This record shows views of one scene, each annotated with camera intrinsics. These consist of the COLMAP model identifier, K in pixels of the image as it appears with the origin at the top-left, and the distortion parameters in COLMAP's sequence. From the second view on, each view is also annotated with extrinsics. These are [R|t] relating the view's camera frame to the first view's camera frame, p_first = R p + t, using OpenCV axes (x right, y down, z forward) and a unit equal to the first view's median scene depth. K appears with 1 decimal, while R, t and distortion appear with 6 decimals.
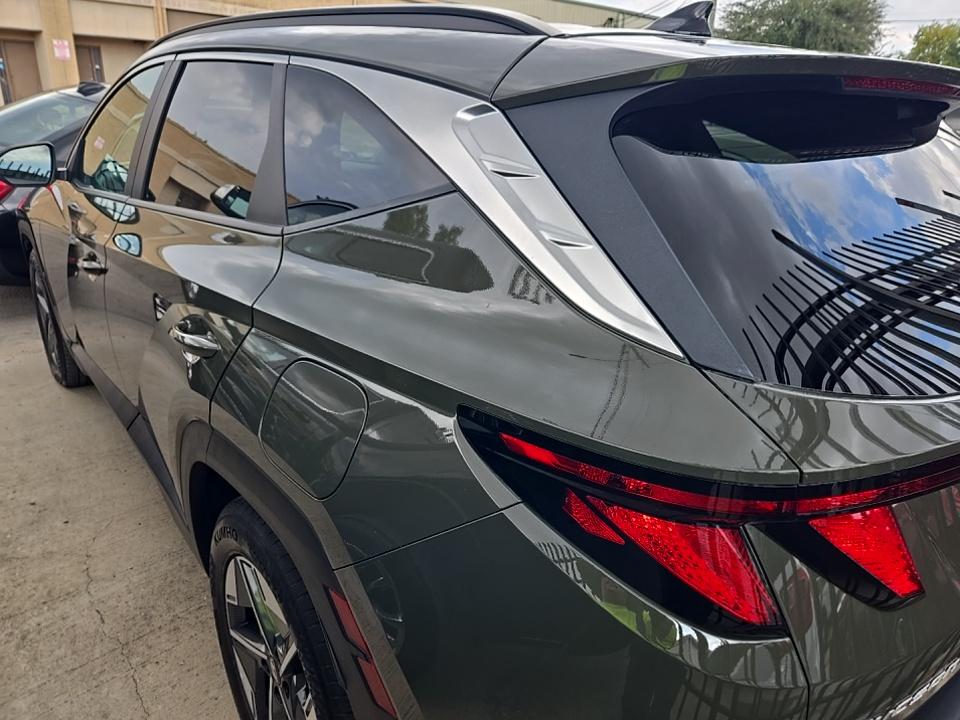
lens RADIAL K [[640.9, 0, 479.3], [0, 640.9, 352.4], [0, 0, 1]] dist [0.034654, -0.040866]
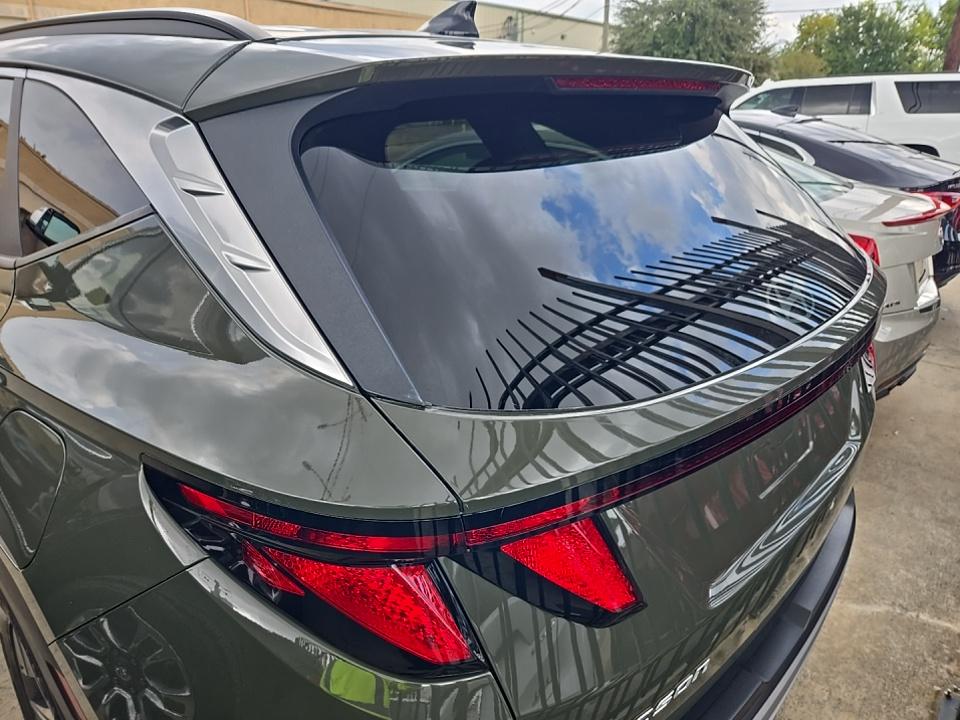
lens RADIAL K [[641.9, 0, 480.0], [0, 641.9, 360.0], [0, 0, 1]] dist [0.023324, 0.001293]
pose [[0.990024, -0.080979, 0.115300, 0.298278], [0.080007, 0.996709, 0.013037, -0.022300], [-0.115976, -0.003682, 0.993245, 0.045017]]
